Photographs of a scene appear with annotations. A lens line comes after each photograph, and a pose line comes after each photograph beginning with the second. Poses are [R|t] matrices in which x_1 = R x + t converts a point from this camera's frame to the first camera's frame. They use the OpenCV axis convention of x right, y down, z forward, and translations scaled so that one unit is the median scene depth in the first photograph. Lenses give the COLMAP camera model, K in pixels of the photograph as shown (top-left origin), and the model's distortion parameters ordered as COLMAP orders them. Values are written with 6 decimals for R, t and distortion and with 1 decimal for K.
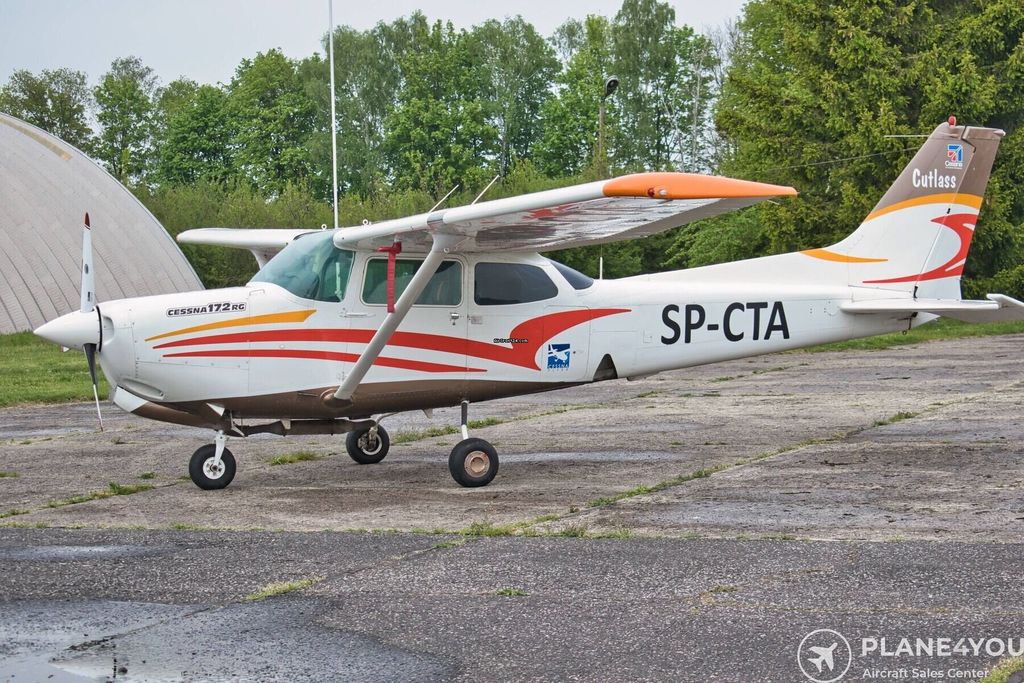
lens RADIAL K [[2303.6, 0, 512.0], [0, 2303.6, 341.5], [0, 0, 1]] dist [0.050665, 0.353122]
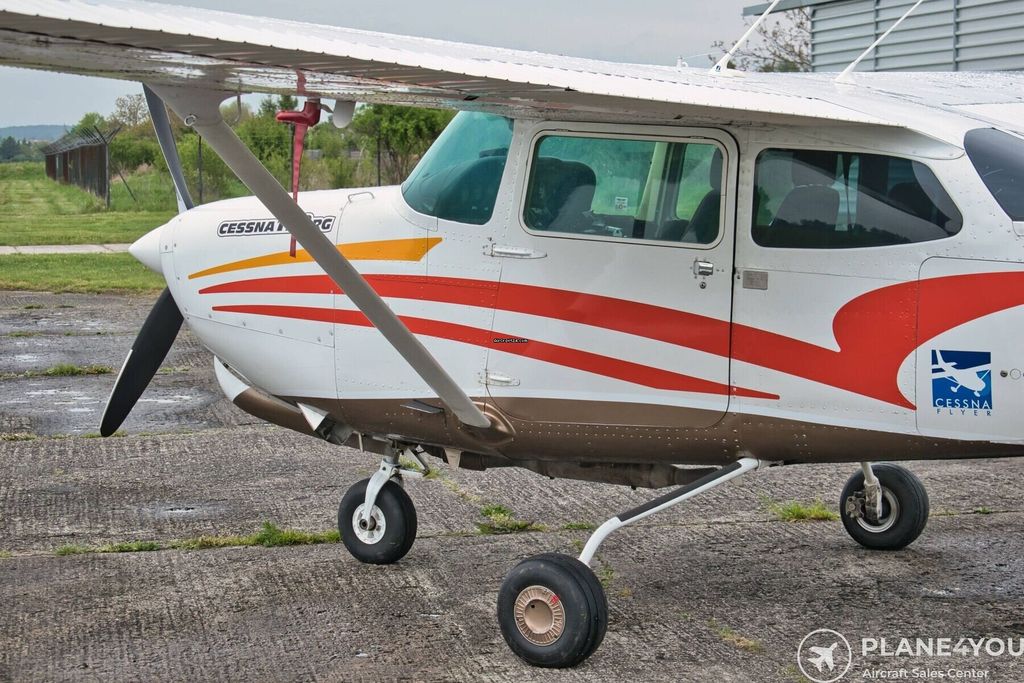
lens RADIAL K [[2303.6, 0, 512.0], [0, 2303.6, 341.5], [0, 0, 1]] dist [0.050665, 0.353122]
pose [[0.594086, 0.092319, -0.799086, 0.289712], [-0.038472, 0.995517, 0.086410, -0.031739], [0.803481, -0.020593, 0.594974, 0.658069]]
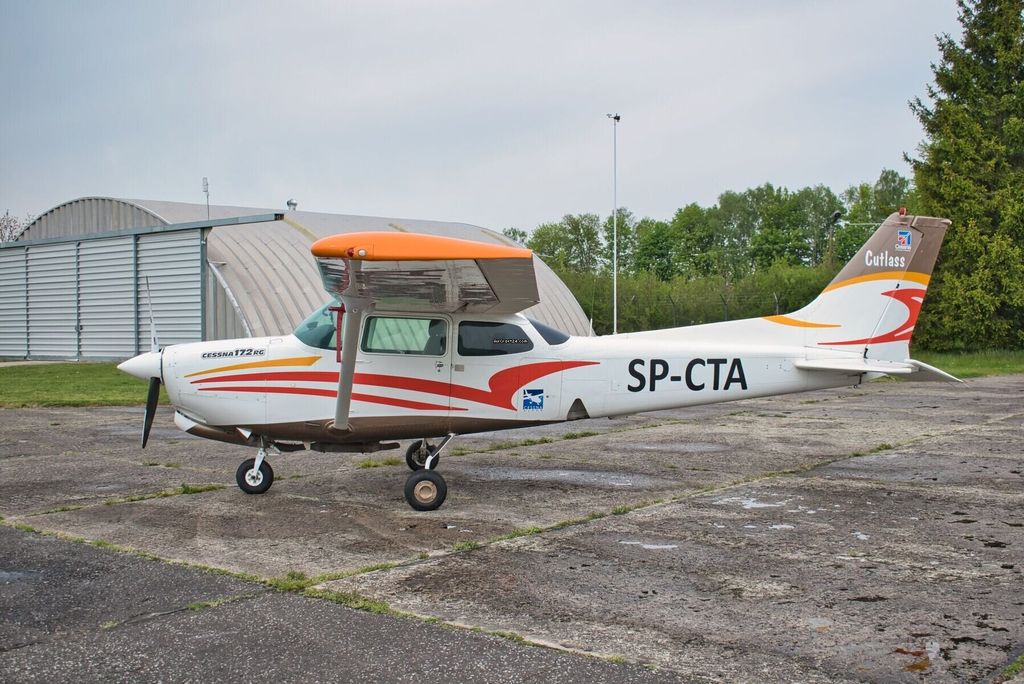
lens RADIAL K [[1151.8, 0, 512.0], [0, 1151.8, 342.0], [0, 0, 1]] dist [-0.076014, 0.011169]
pose [[0.962167, 0.027671, -0.271052, 0.165499], [-0.029844, 0.999547, -0.003898, -0.020204], [0.270821, 0.011840, 0.962557, 0.394482]]
